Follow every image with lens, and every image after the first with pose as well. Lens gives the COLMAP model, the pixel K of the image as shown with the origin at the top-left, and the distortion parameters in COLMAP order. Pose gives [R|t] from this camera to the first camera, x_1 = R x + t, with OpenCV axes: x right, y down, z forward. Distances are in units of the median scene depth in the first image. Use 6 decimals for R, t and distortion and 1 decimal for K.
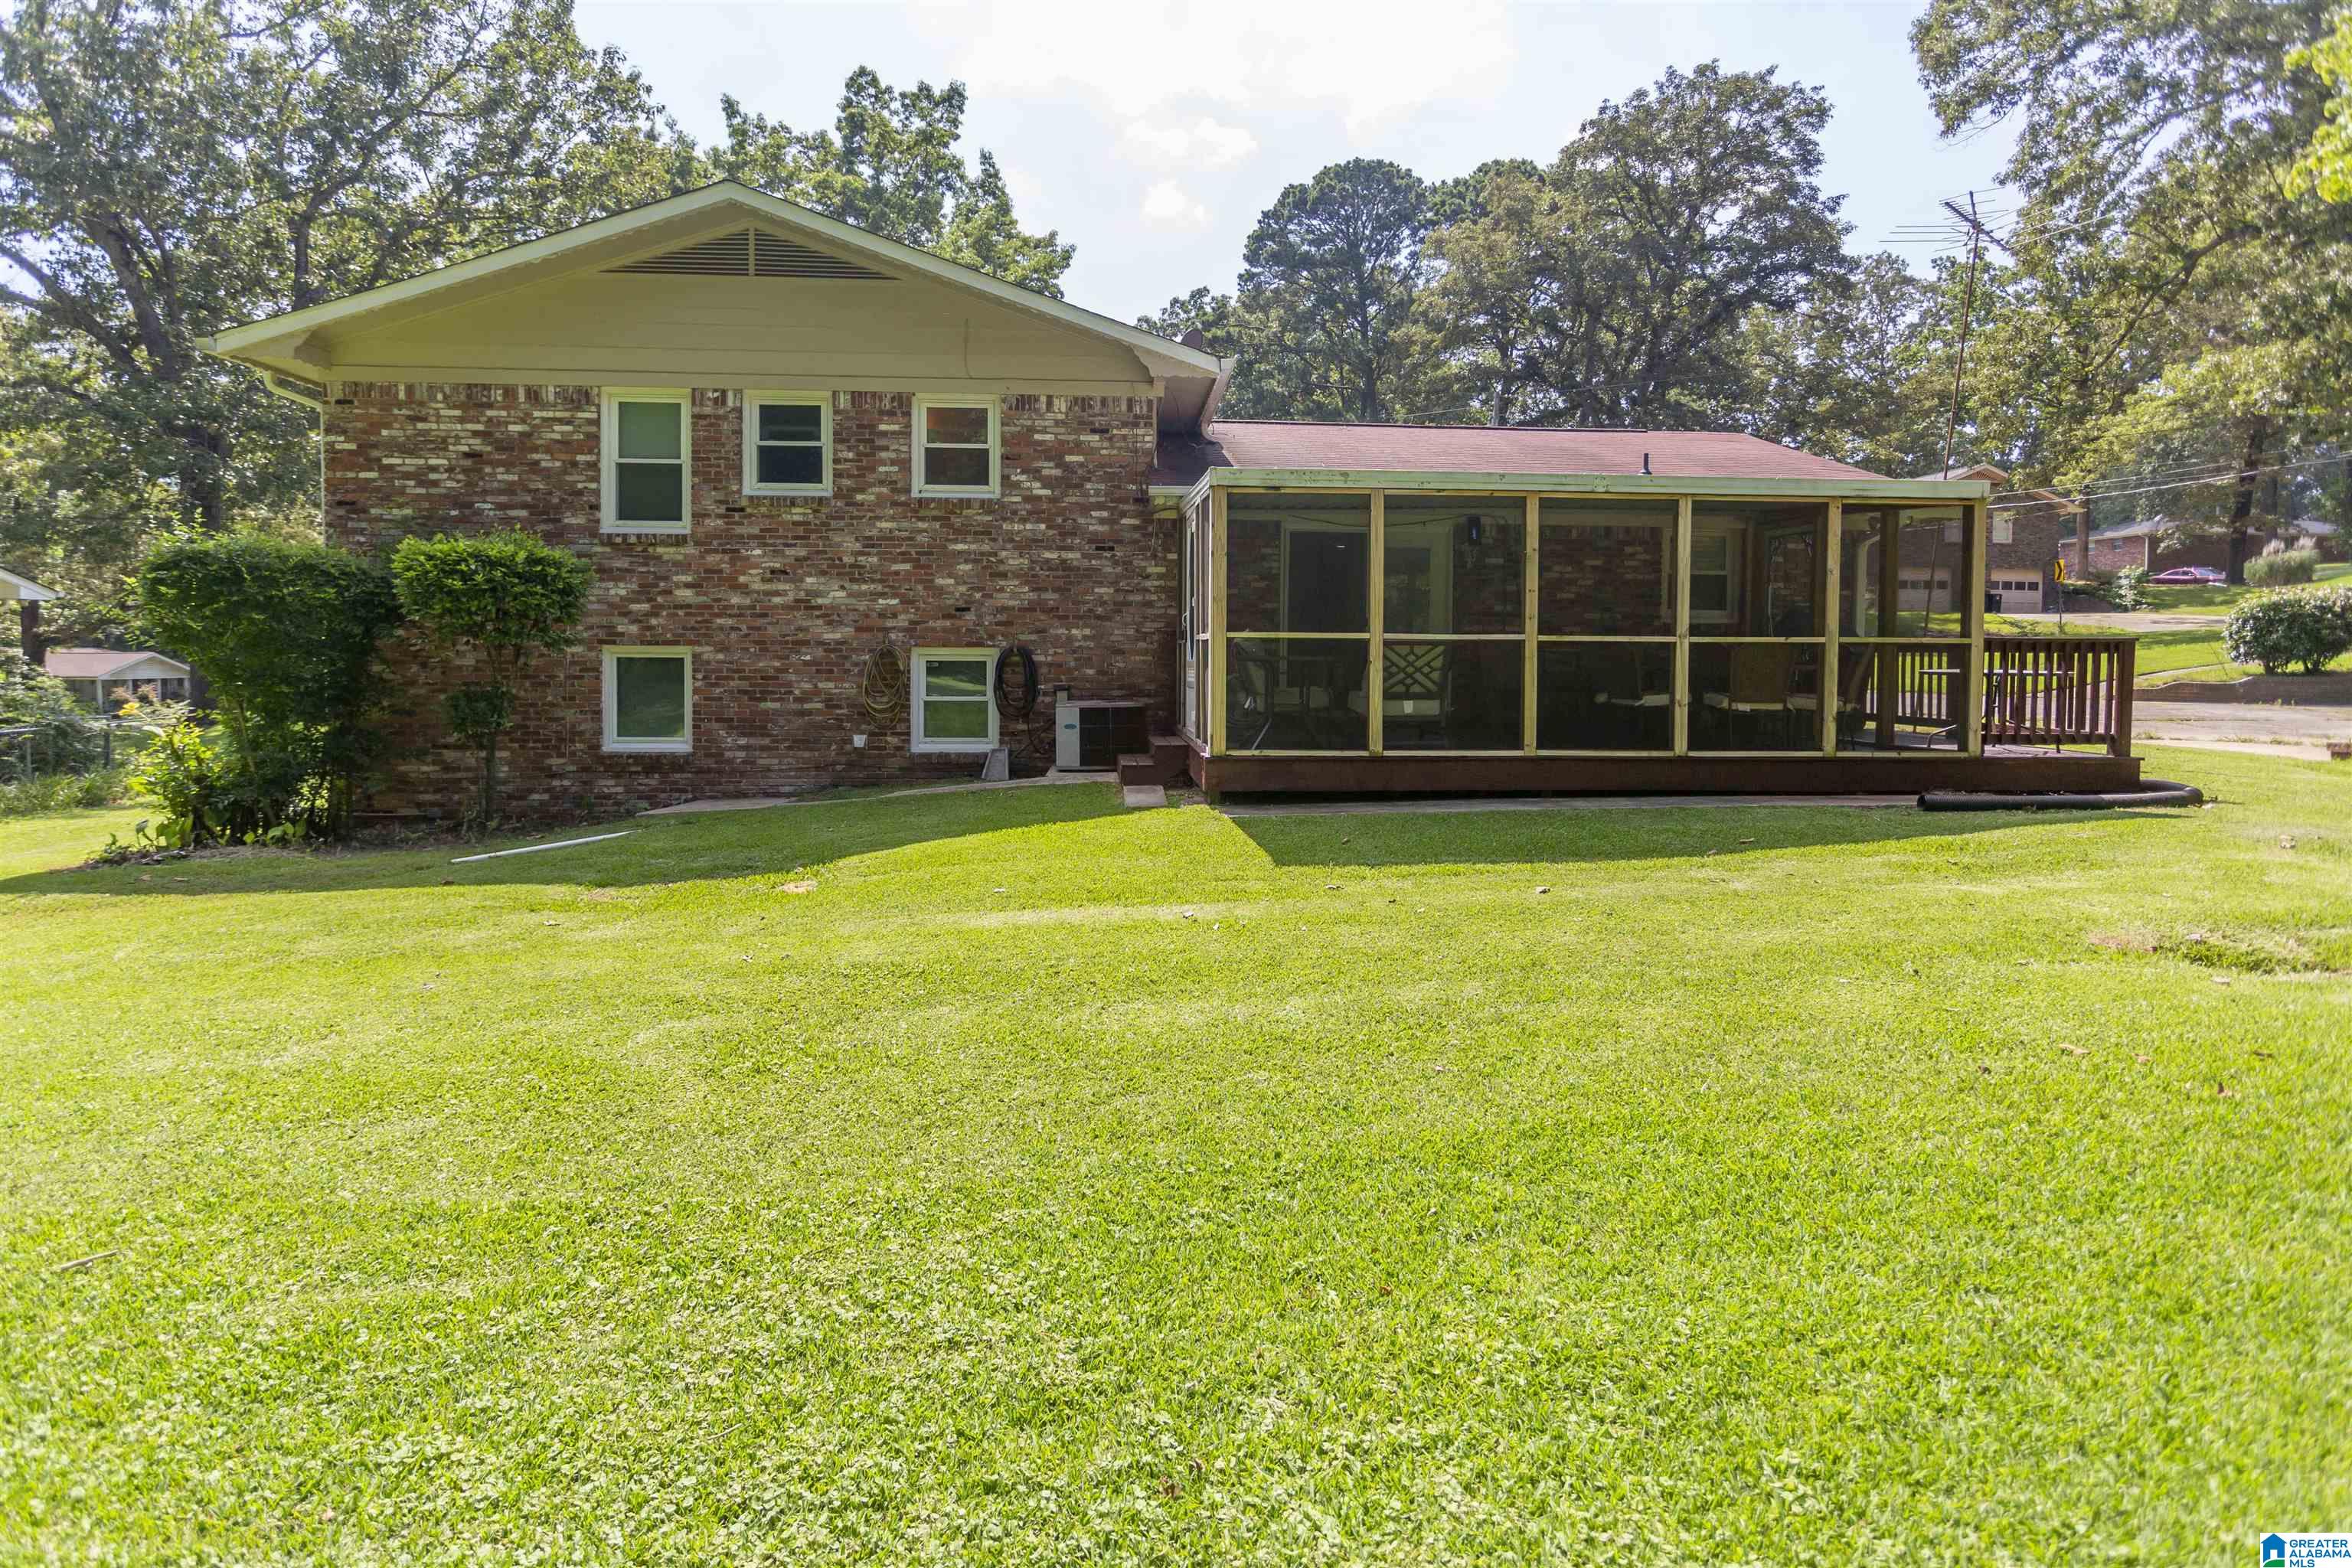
lens RADIAL K [[1257.3, 0, 1172.7], [0, 1257.3, 706.7], [0, 0, 1]] dist [-0.009738, 0.005823]
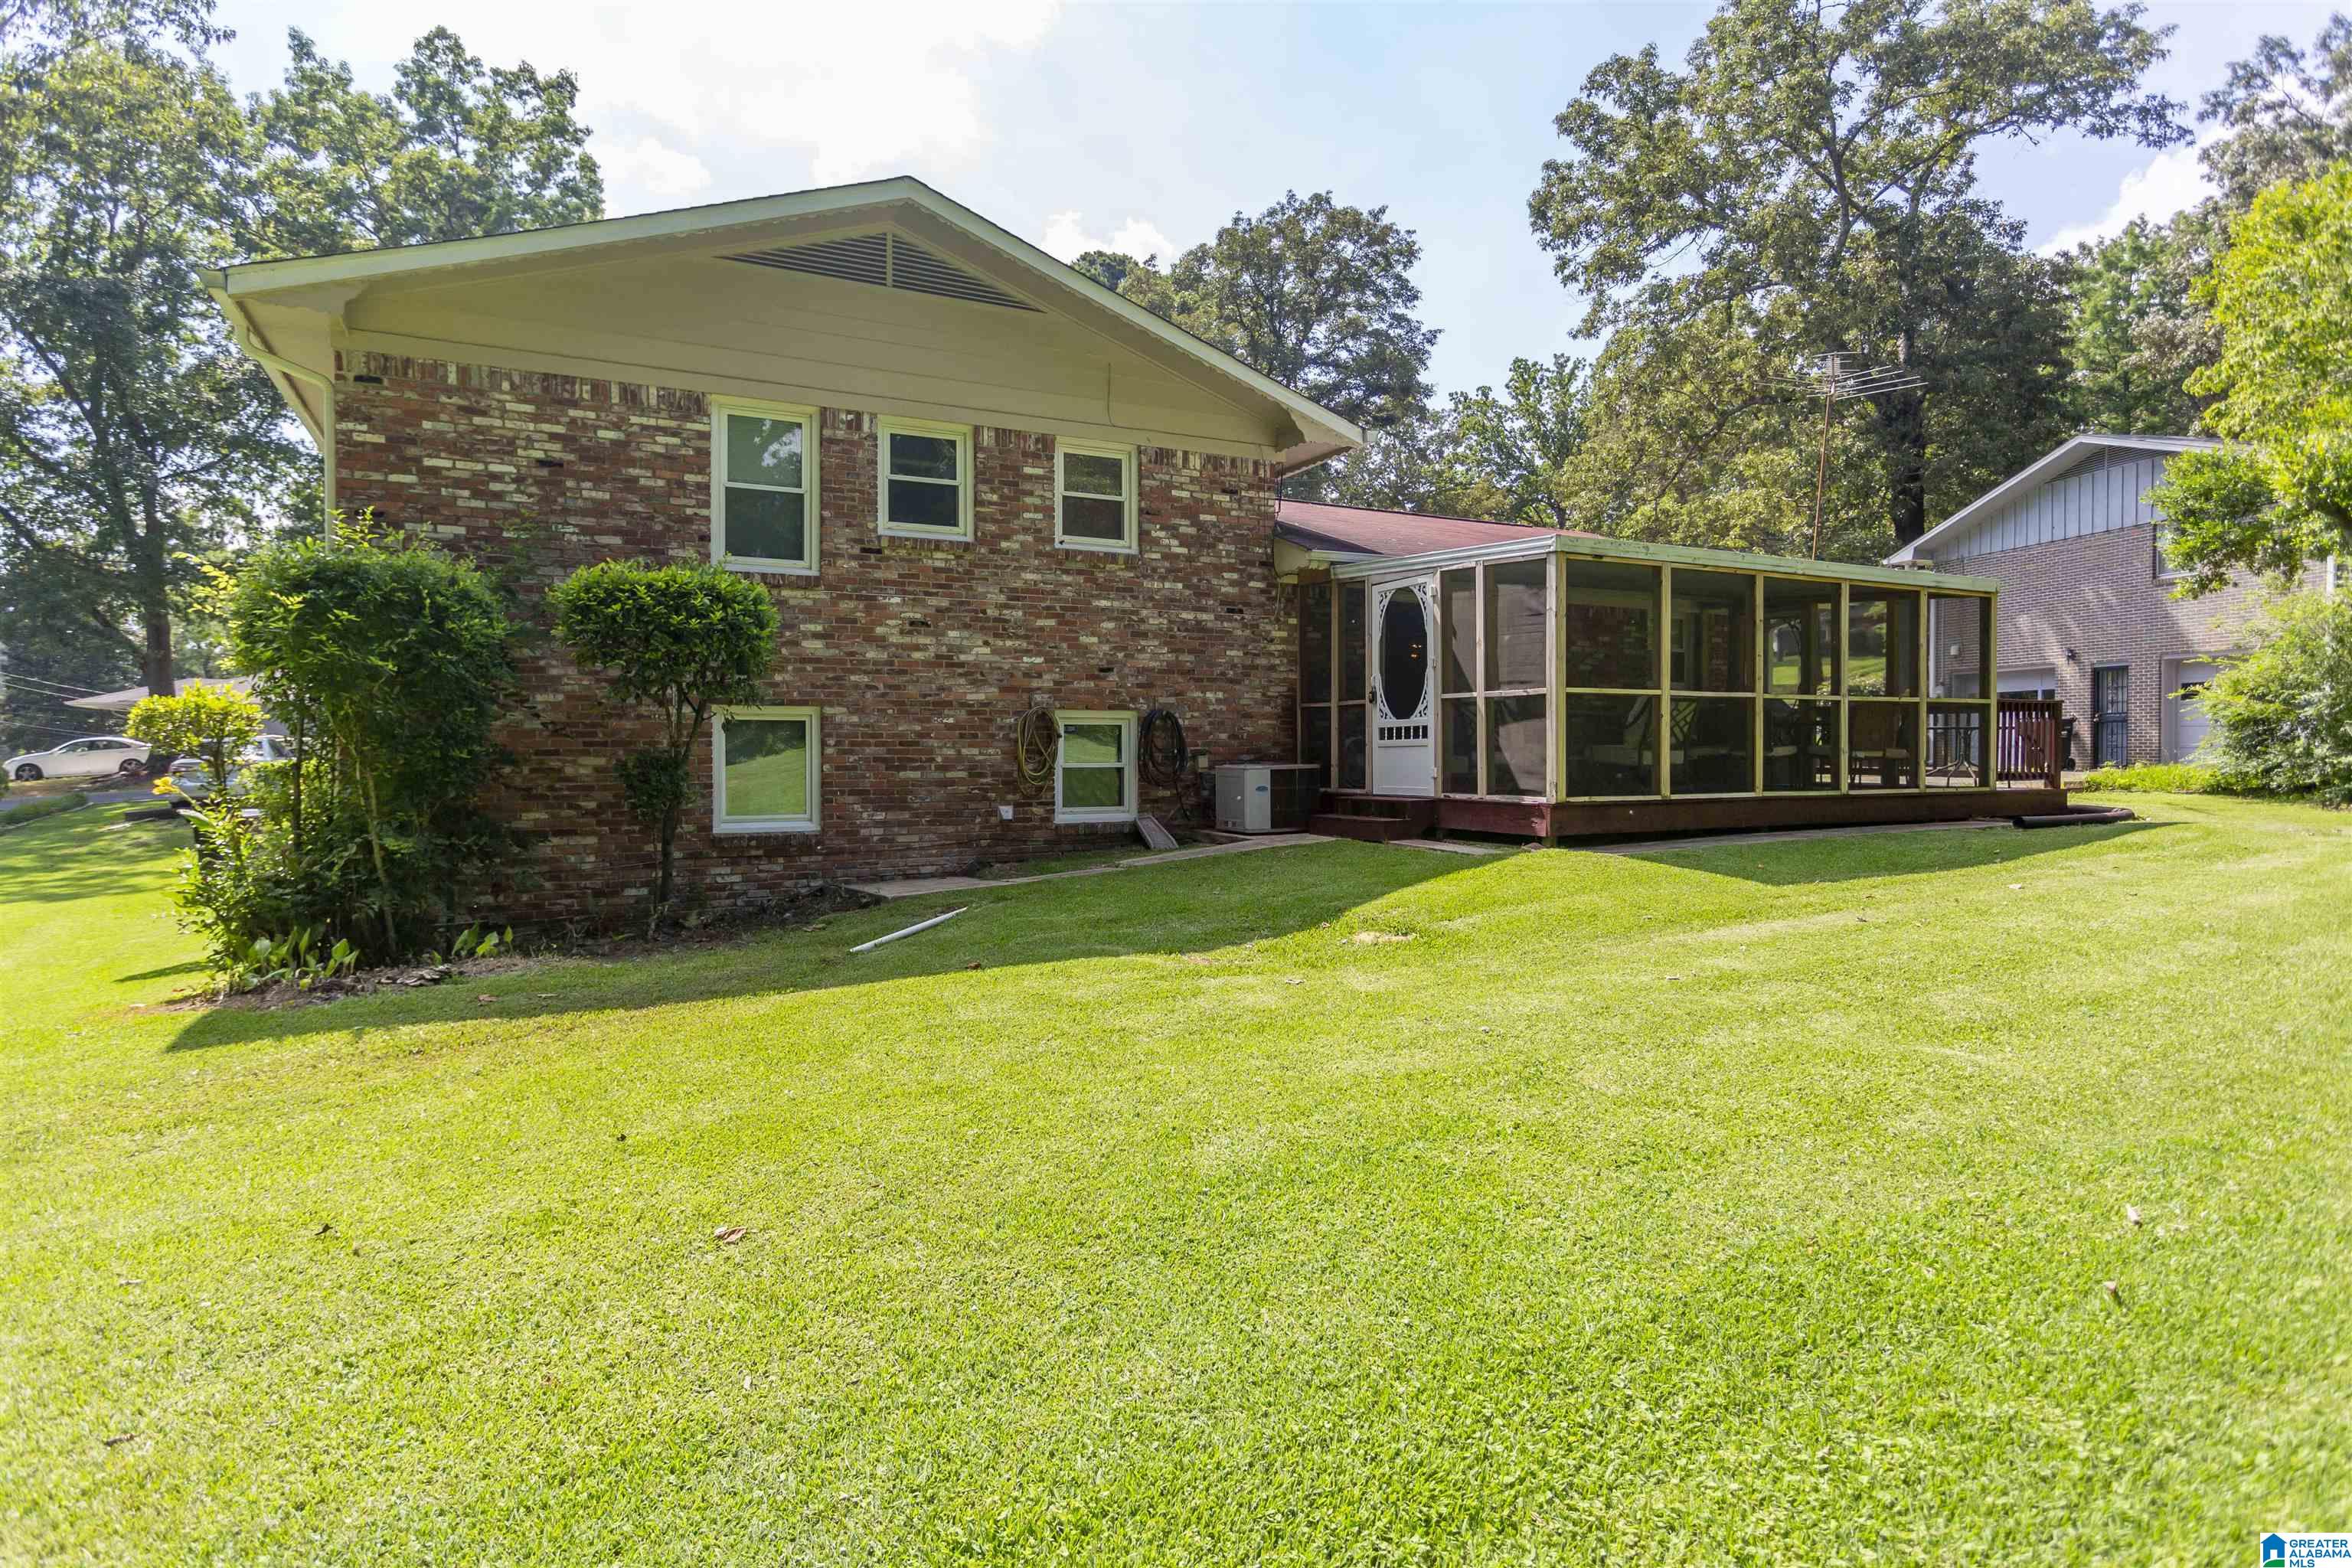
lens RADIAL K [[1312.7, 0, 1175.2], [0, 1312.7, 775.6], [0, 0, 1]] dist [-0.007117, 0.002118]
pose [[0.909561, -0.016472, 0.415243, -0.533572], [0.024464, 0.999604, -0.013934, 0.016955], [-0.414849, 0.022832, 0.909604, 0.086768]]
